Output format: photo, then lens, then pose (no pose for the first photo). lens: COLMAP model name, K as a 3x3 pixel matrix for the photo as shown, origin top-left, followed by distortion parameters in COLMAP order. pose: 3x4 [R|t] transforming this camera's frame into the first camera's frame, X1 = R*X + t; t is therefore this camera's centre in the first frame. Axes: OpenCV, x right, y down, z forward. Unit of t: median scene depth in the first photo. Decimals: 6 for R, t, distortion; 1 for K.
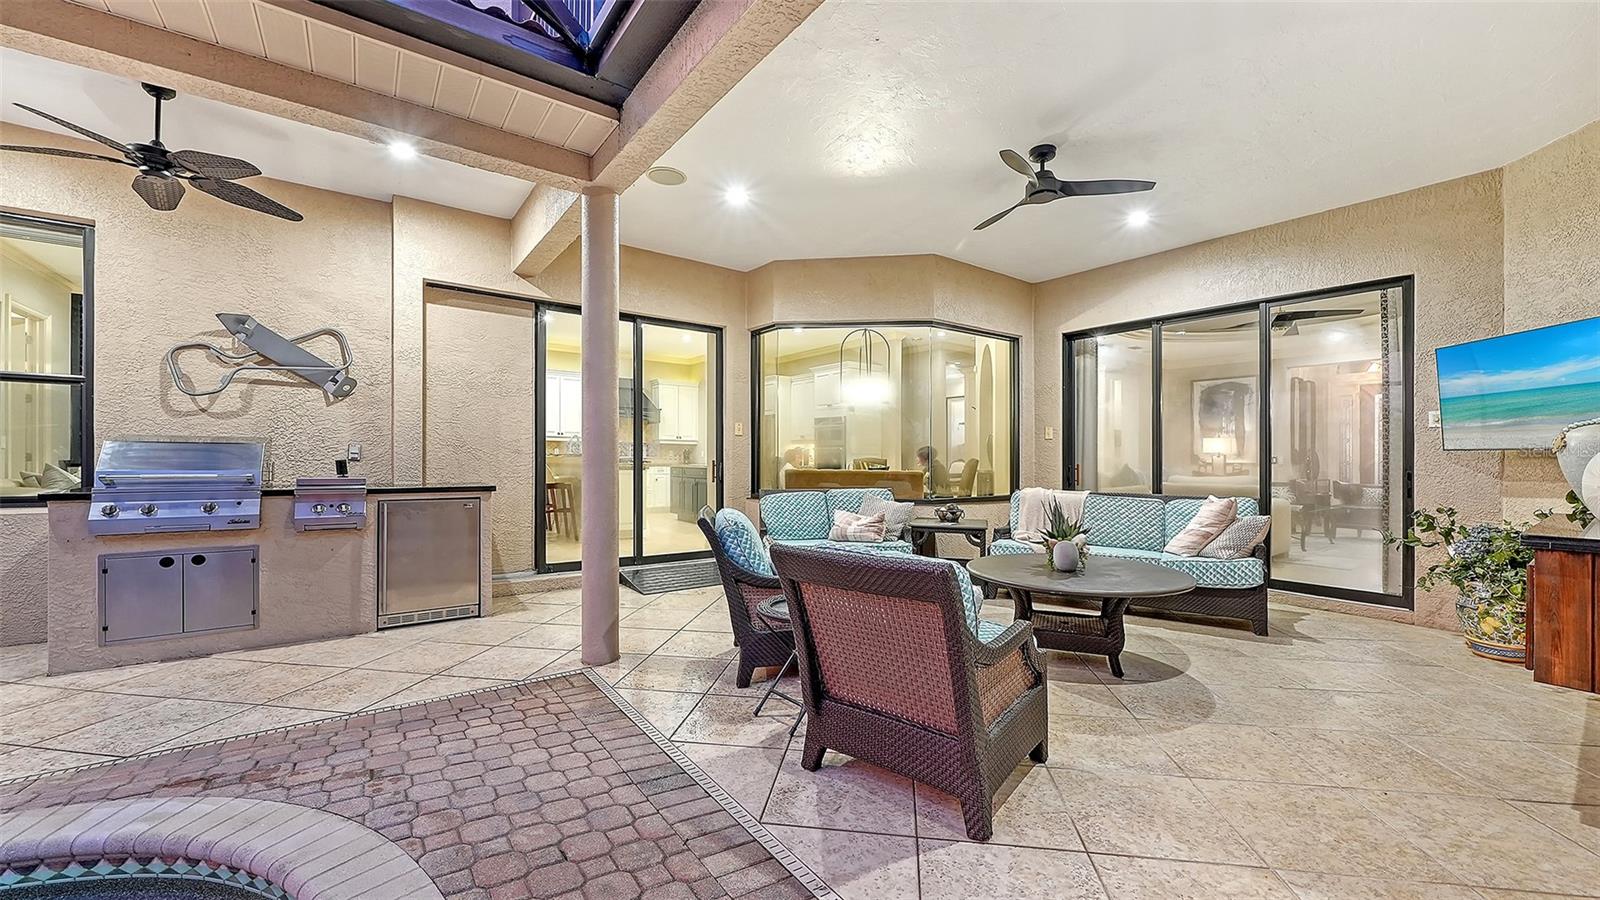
lens RADIAL K [[610.4, 0, 803.3], [0, 610.4, 458.2], [0, 0, 1]] dist [-0.003366, -0.000406]
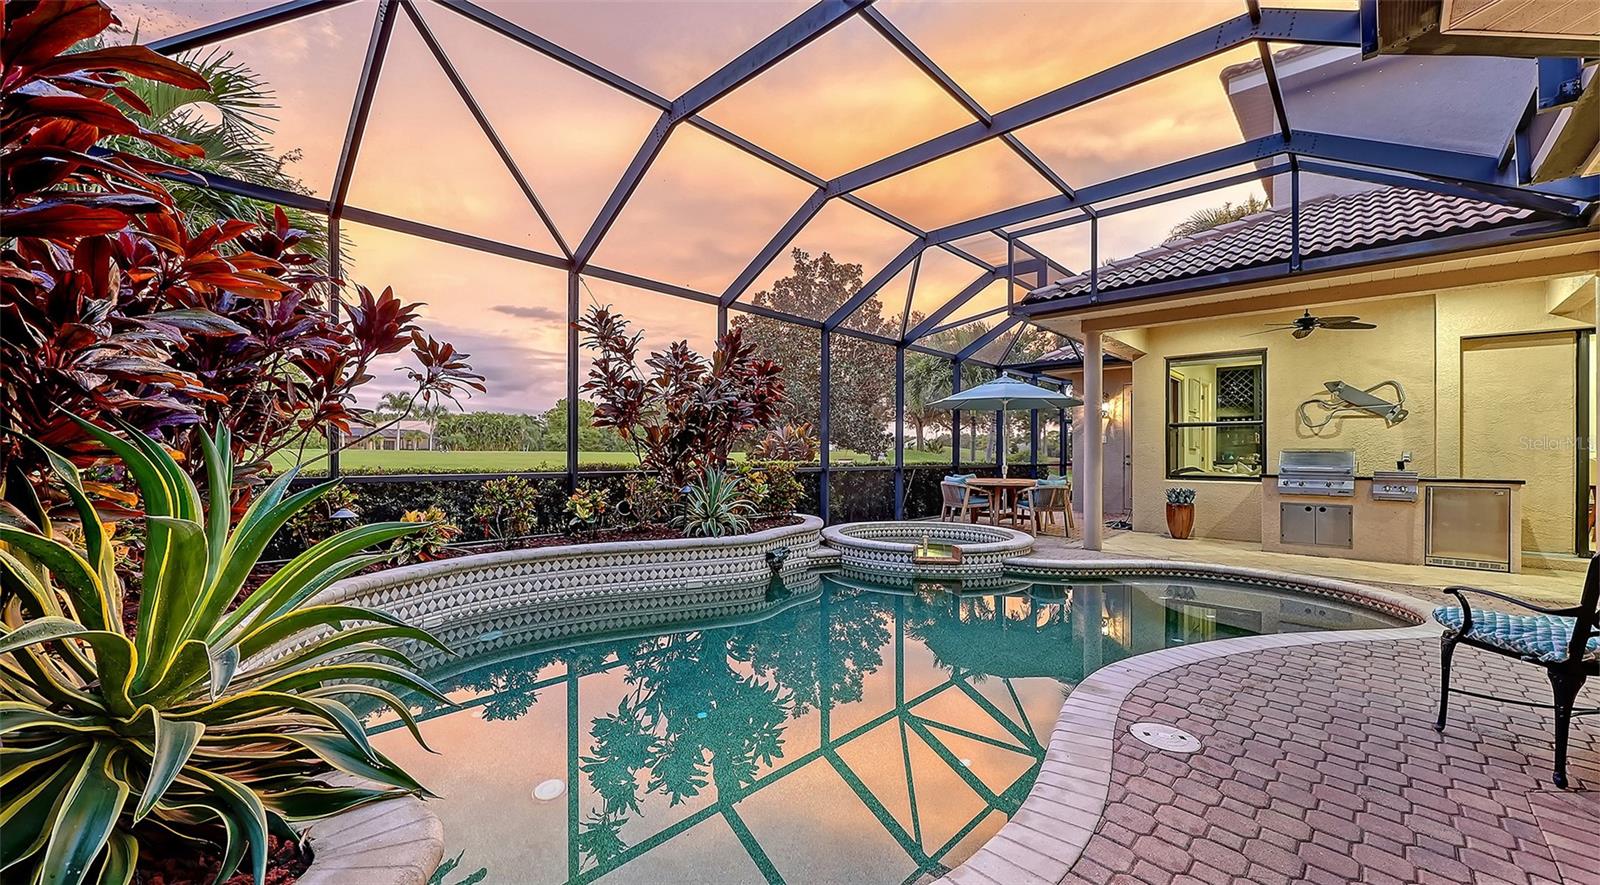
lens RADIAL K [[610.4, 0, 801.0], [0, 610.4, 453.8], [0, 0, 1]] dist [-0.003366, -0.000406]
pose [[0.180793, -0.008122, -0.983488, 0.568308], [-0.006069, 0.999938, -0.009373, 0.008395], [0.983502, 0.007663, 0.180732, -0.889074]]
